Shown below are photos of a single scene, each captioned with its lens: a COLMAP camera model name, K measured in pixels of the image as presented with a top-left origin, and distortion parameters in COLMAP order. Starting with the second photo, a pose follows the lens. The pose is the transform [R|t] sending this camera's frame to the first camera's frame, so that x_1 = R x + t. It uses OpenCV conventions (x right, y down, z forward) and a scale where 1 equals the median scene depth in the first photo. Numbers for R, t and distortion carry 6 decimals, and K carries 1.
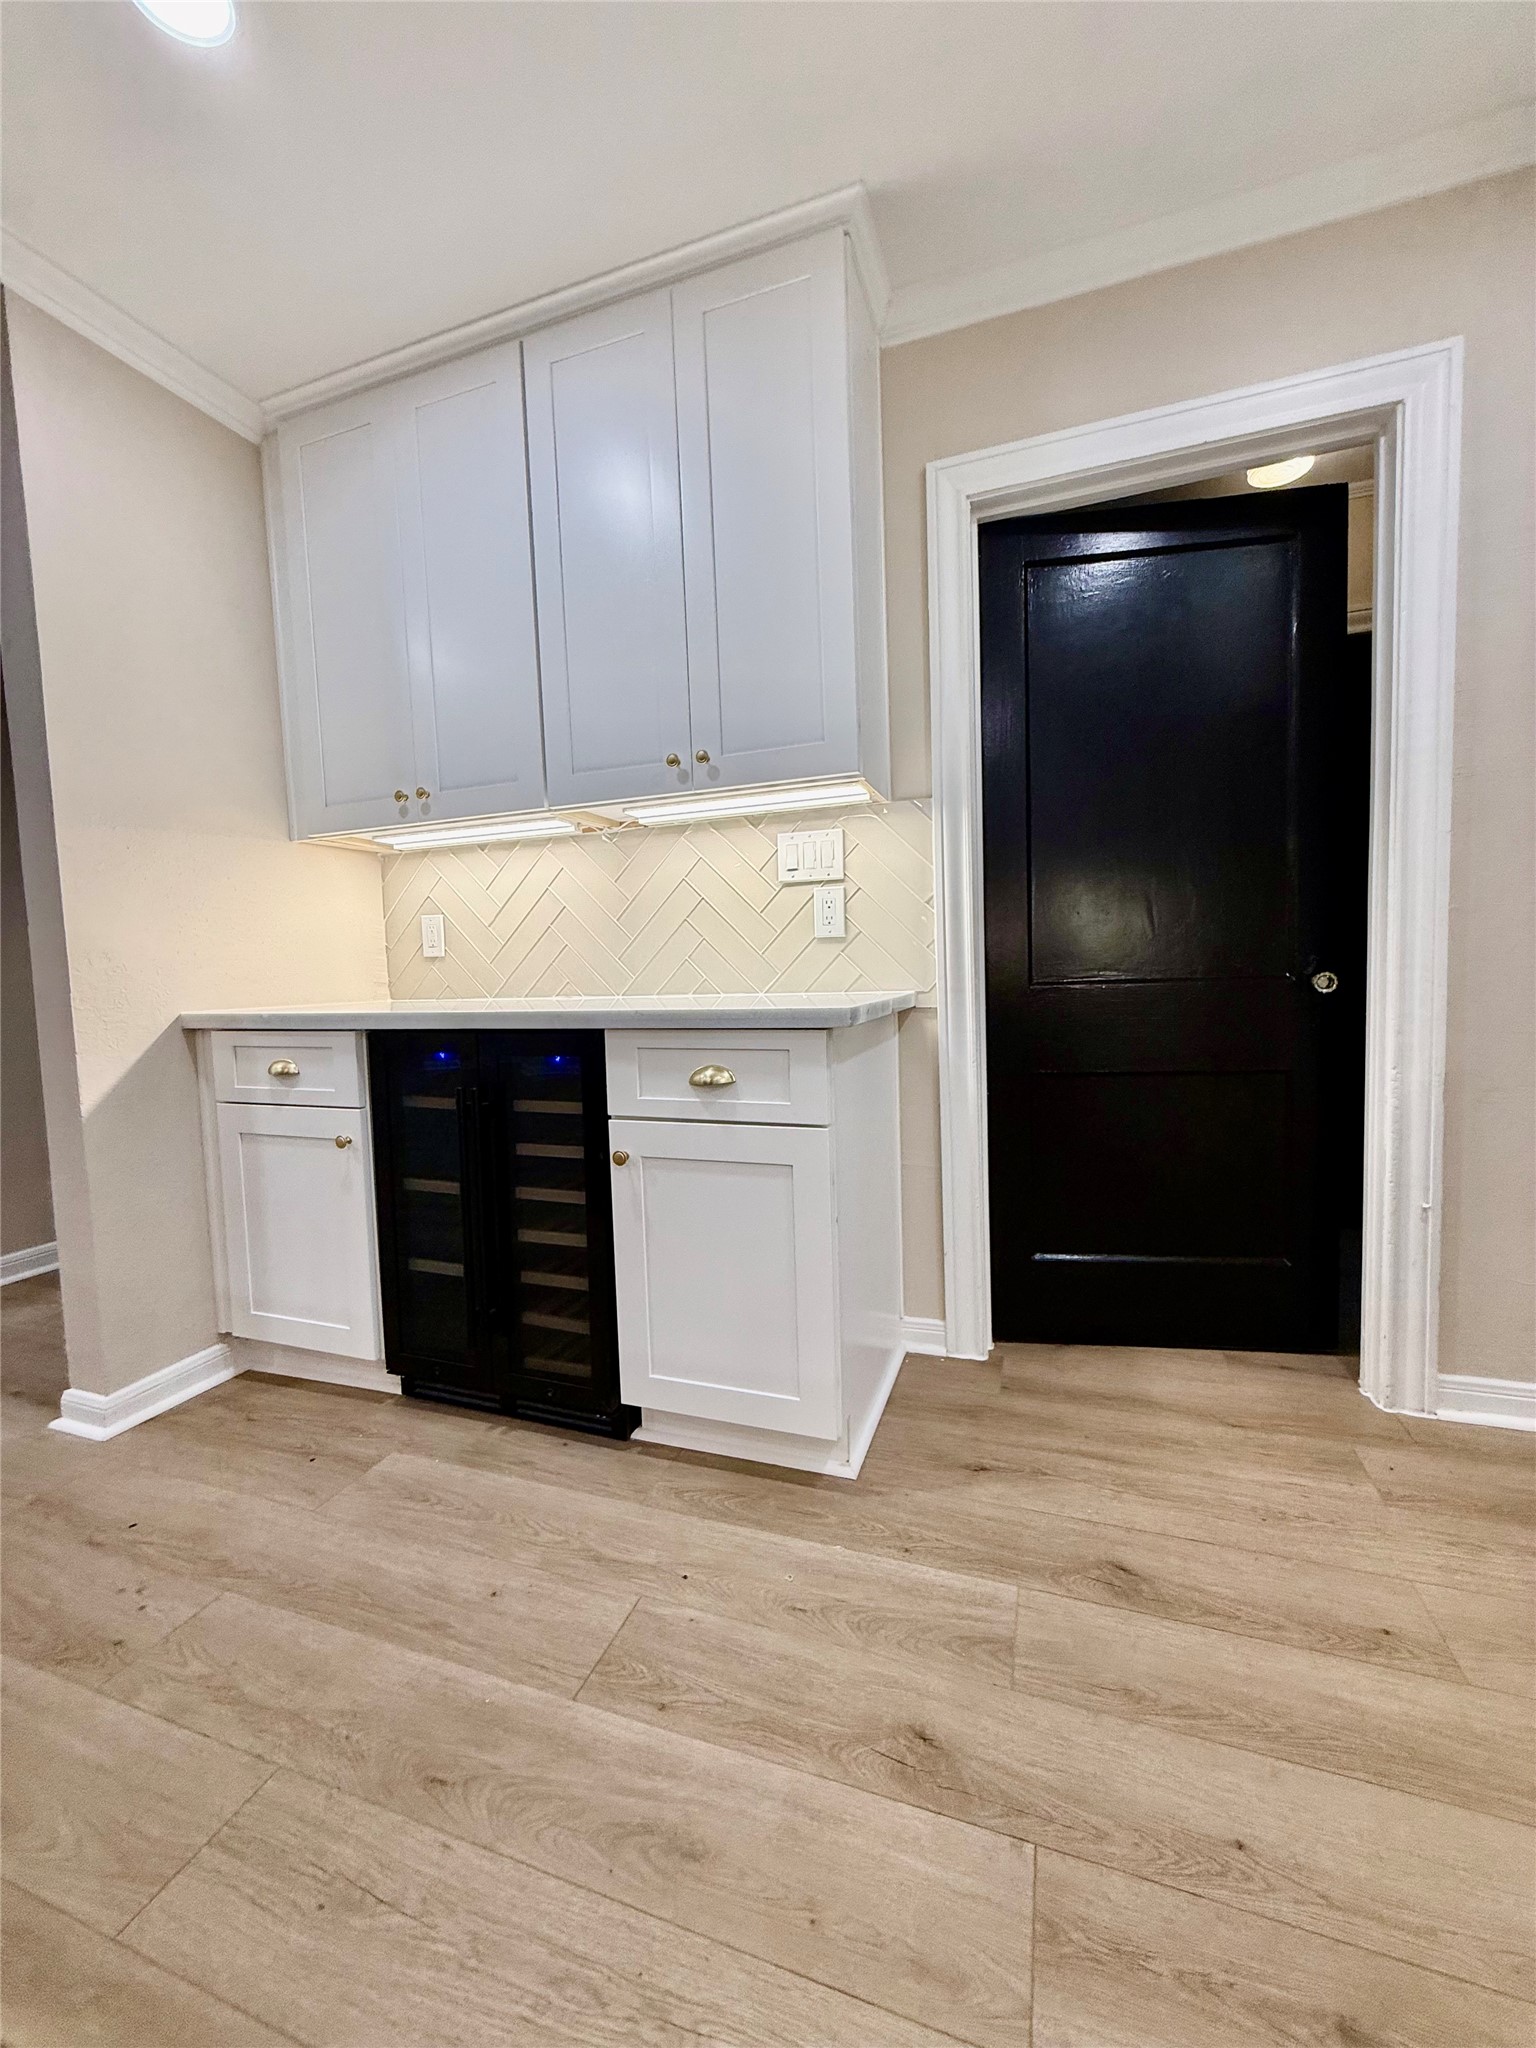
lens RADIAL K [[827.9, 0, 765.9], [0, 827.9, 1018.2], [0, 0, 1]] dist [0.002039, -0.000339]
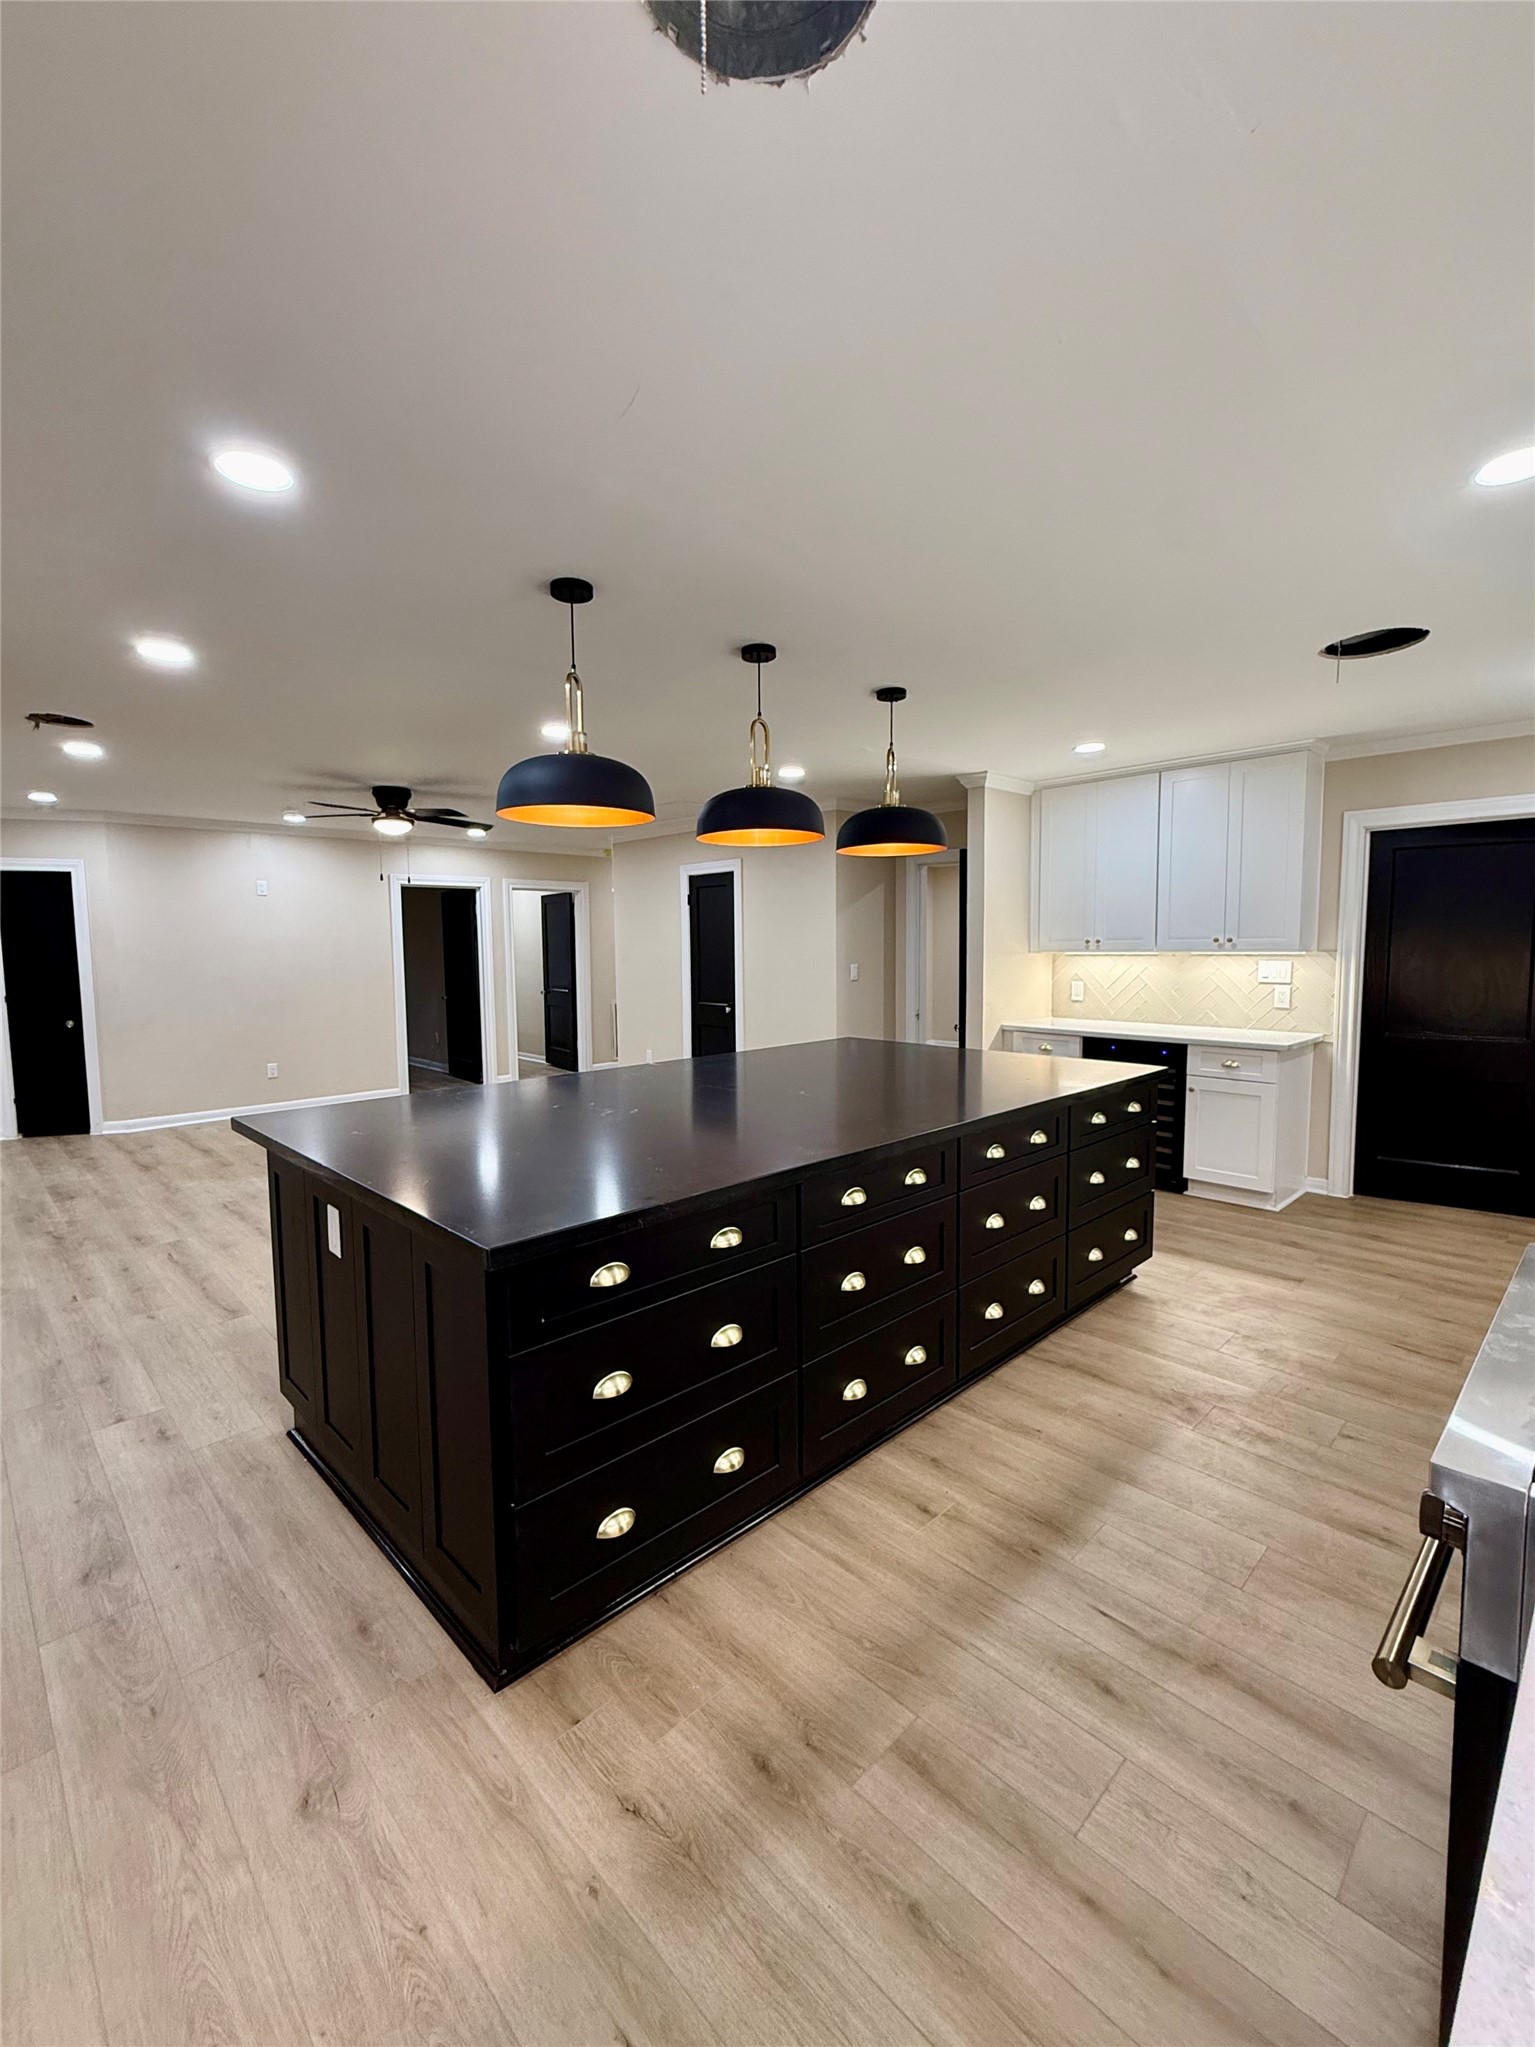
lens RADIAL K [[839.2, 0, 785.9], [0, 839.2, 1021.1], [0, 0, 1]] dist [-0.003360, -0.000424]
pose [[0.895908, 0.062248, -0.439857, -0.146793], [-0.049386, 0.997953, 0.040640, -0.099198], [0.441486, -0.014687, 0.897148, -1.905670]]
